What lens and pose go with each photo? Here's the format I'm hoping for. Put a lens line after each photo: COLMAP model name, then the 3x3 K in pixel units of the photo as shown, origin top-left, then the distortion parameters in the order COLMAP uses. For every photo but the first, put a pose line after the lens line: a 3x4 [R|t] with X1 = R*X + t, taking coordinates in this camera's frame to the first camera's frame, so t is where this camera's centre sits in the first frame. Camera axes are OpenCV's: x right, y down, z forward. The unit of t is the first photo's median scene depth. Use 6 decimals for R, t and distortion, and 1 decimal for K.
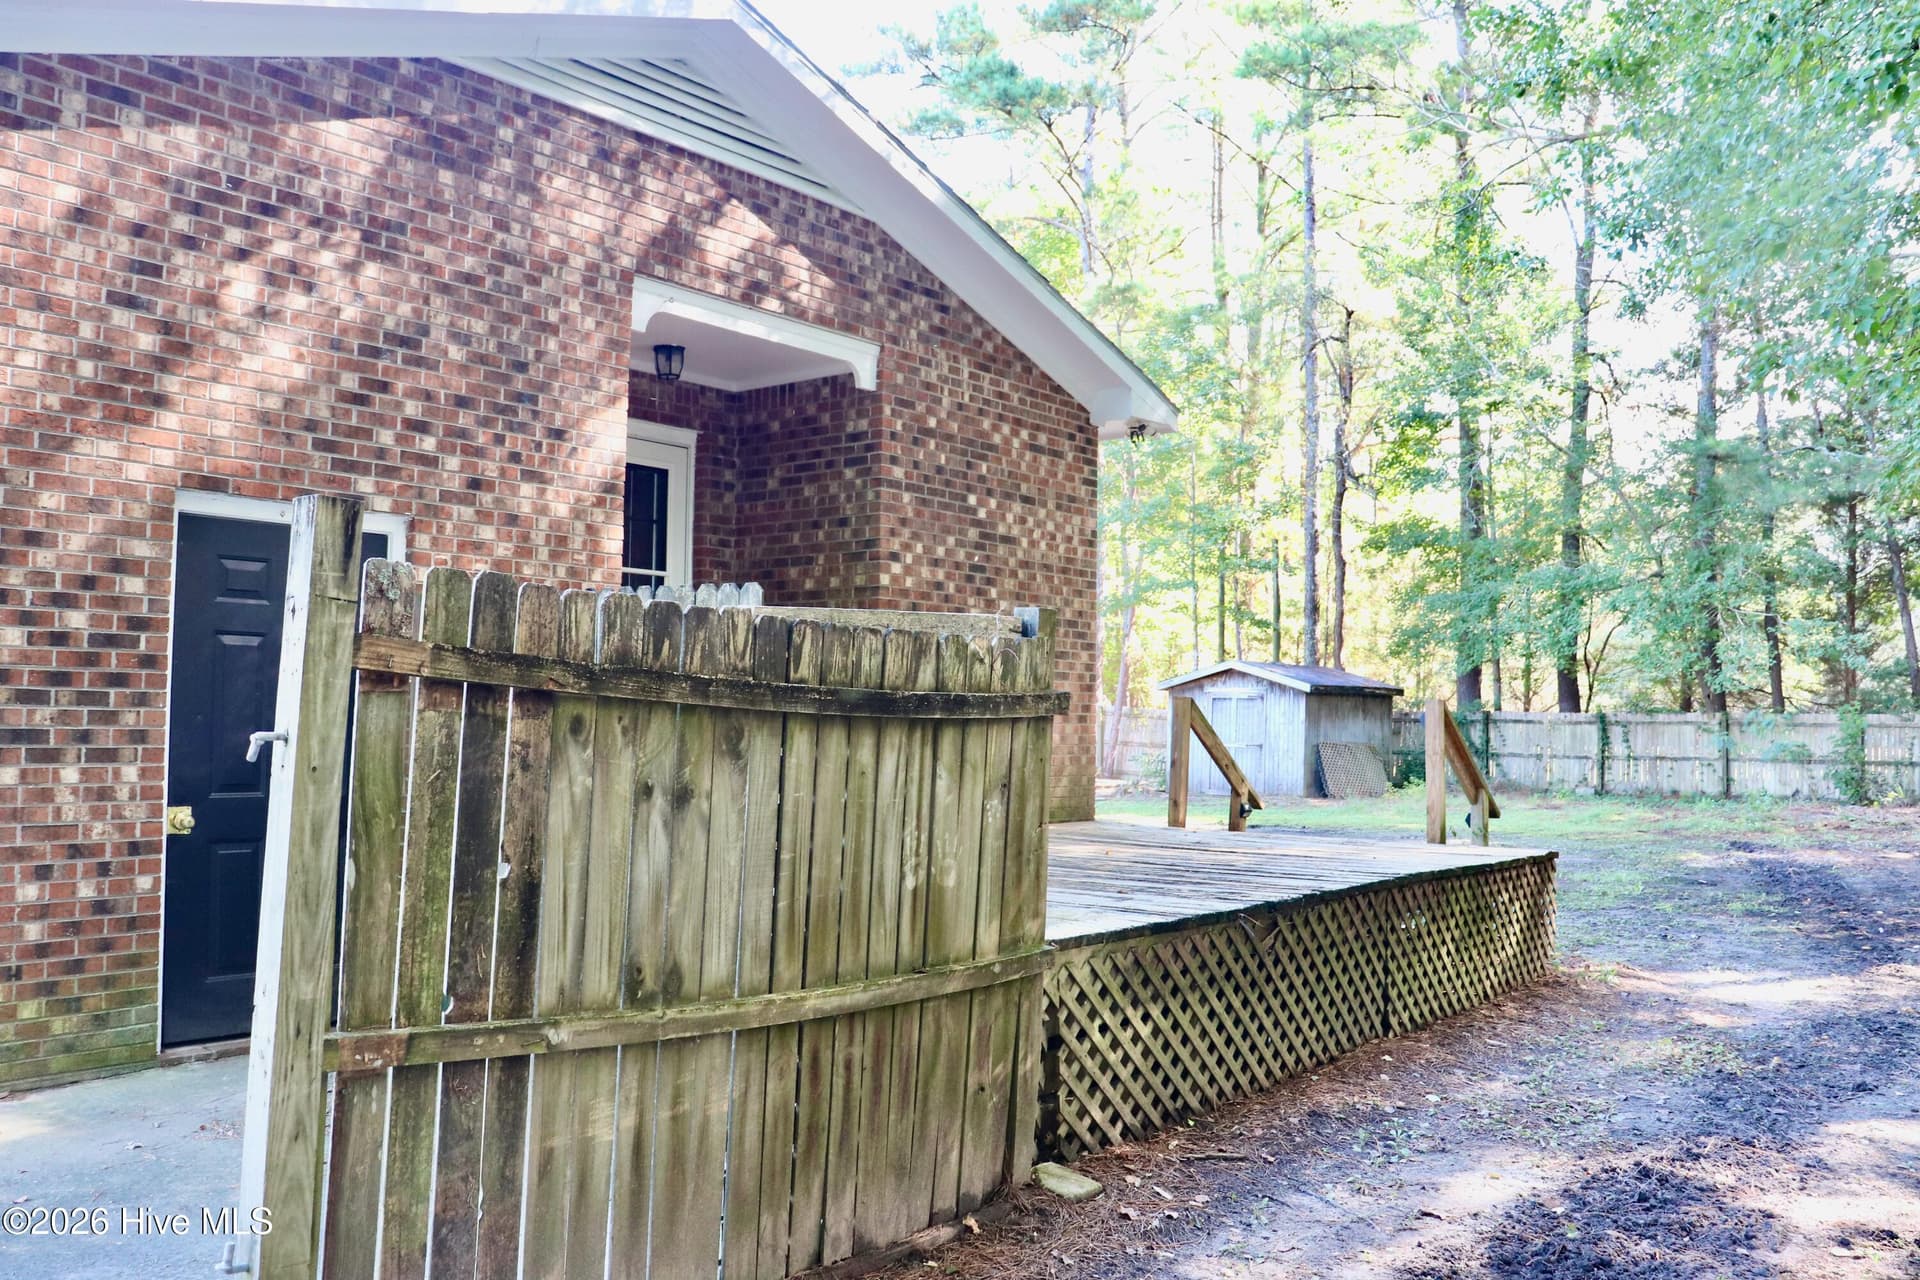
lens RADIAL K [[1590.1, 0, 960.0], [0, 1590.1, 640.0], [0, 0, 1]] dist [-0.168951, 0.163988]
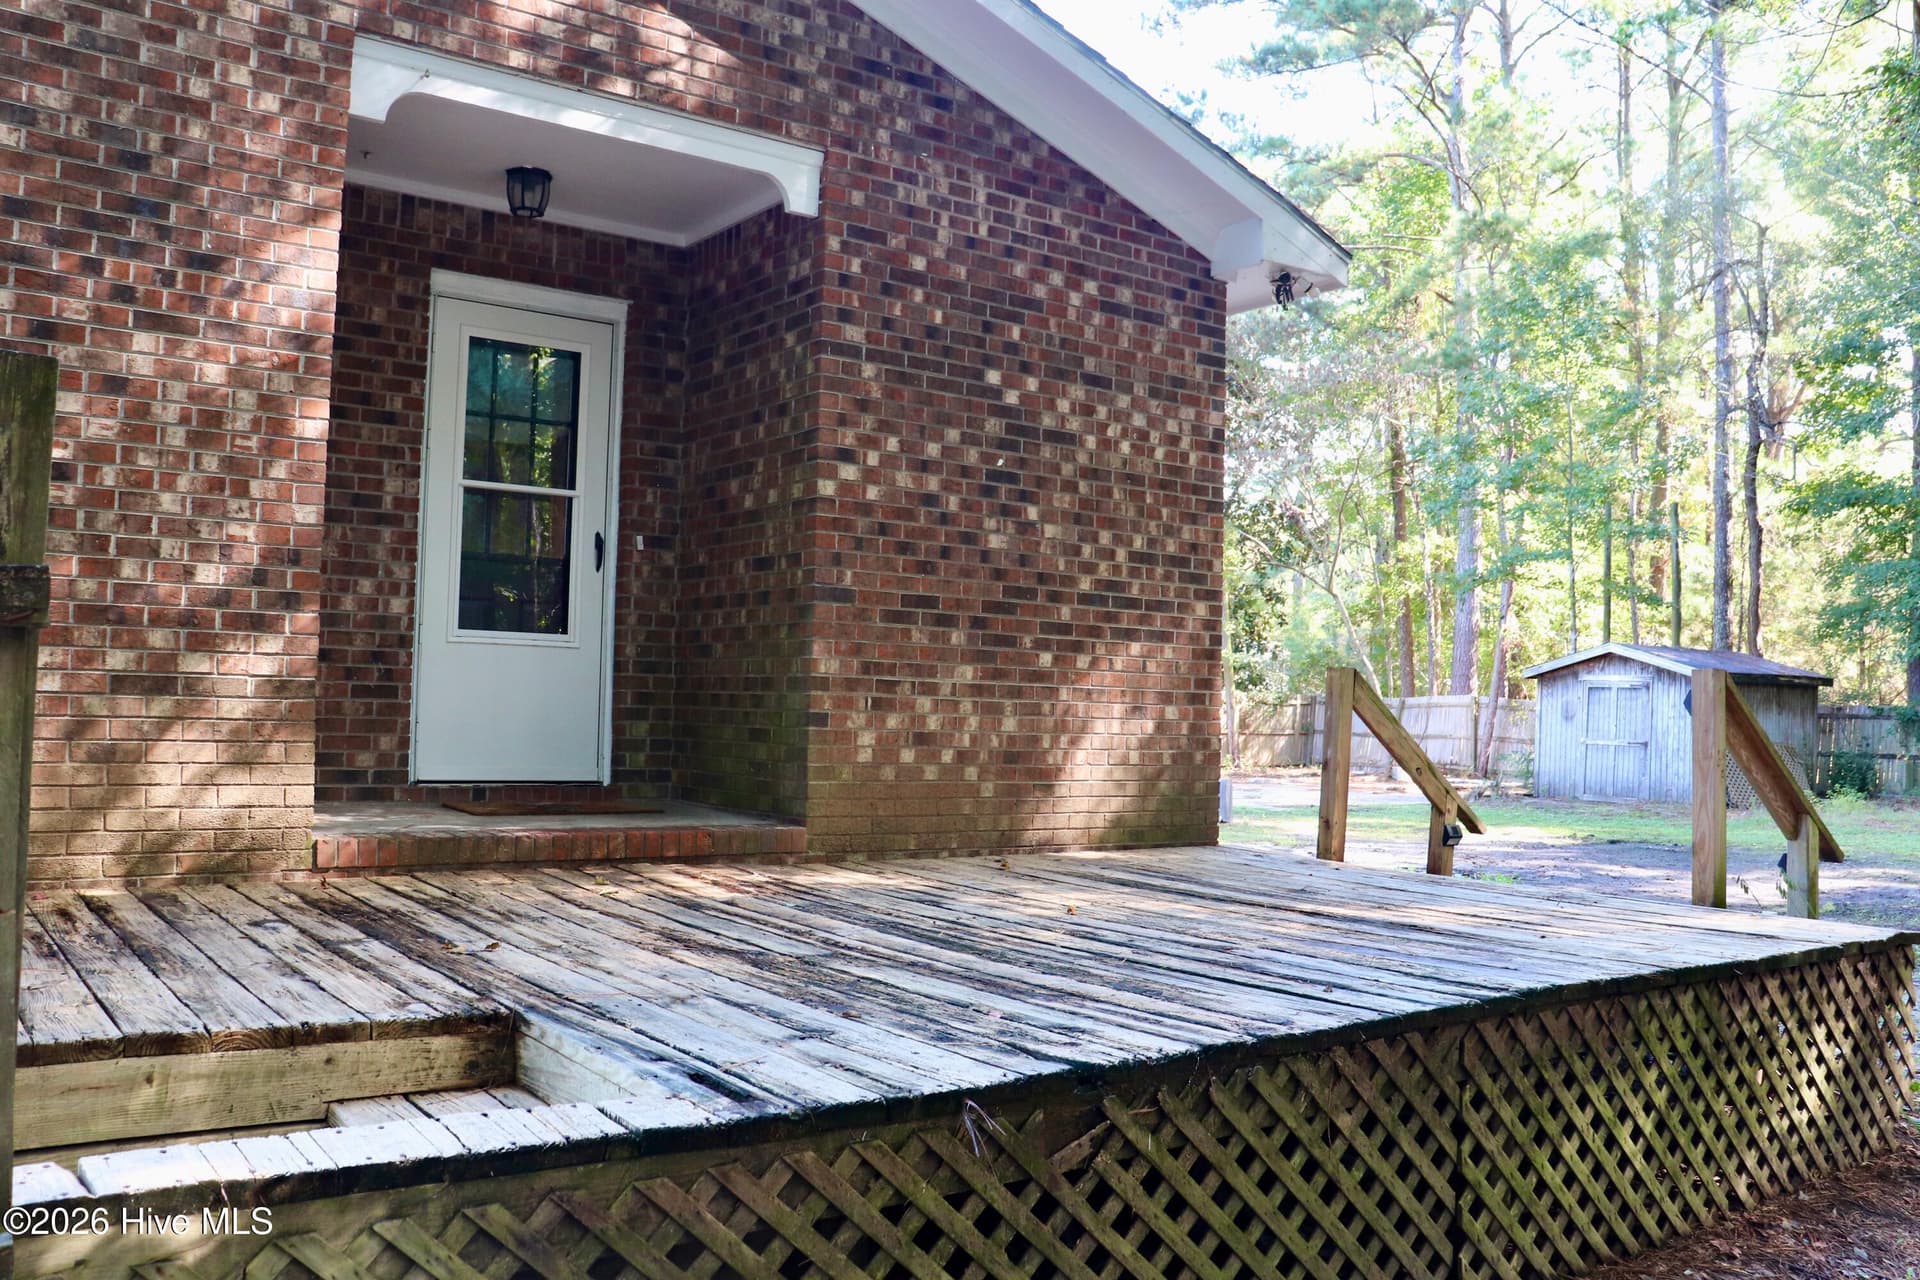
lens RADIAL K [[1590.1, 0, 960.0], [0, 1590.1, 640.0], [0, 0, 1]] dist [-0.168951, 0.163988]
pose [[0.964347, -0.000770, -0.264642, 0.178607], [0.001896, 0.999990, 0.004001, 0.023425], [0.264636, -0.004360, 0.964339, 0.338455]]
